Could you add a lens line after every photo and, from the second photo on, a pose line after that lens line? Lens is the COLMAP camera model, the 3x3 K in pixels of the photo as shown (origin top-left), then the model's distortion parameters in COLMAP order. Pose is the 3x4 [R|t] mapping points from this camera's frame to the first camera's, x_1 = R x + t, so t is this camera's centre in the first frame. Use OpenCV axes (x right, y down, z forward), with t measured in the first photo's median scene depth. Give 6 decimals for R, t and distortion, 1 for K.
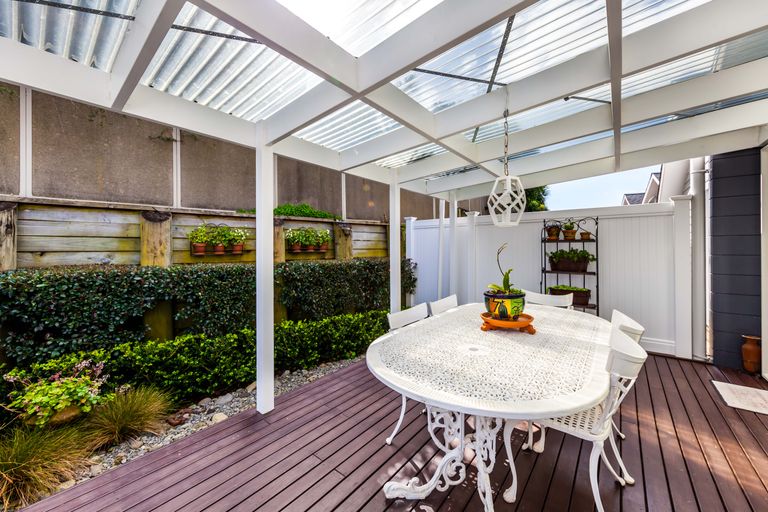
lens RADIAL K [[306.6, 0, 379.4], [0, 306.6, 250.8], [0, 0, 1]] dist [0.003549, 0.000566]
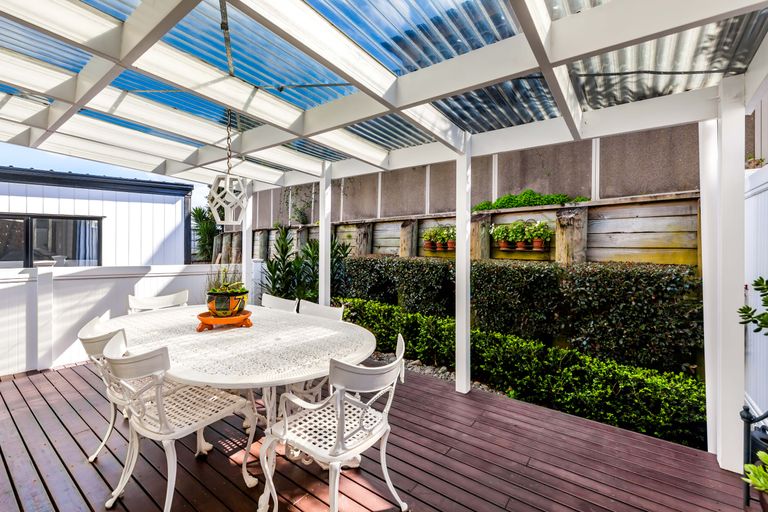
lens RADIAL K [[335.1, 0, 387.0], [0, 335.1, 244.7], [0, 0, 1]] dist [-0.003985, -0.000402]
pose [[0.034329, 0.006187, -0.999391, 0.663493], [-0.007946, 0.999951, 0.005918, -0.013574], [0.999379, 0.007738, 0.034377, 0.648862]]
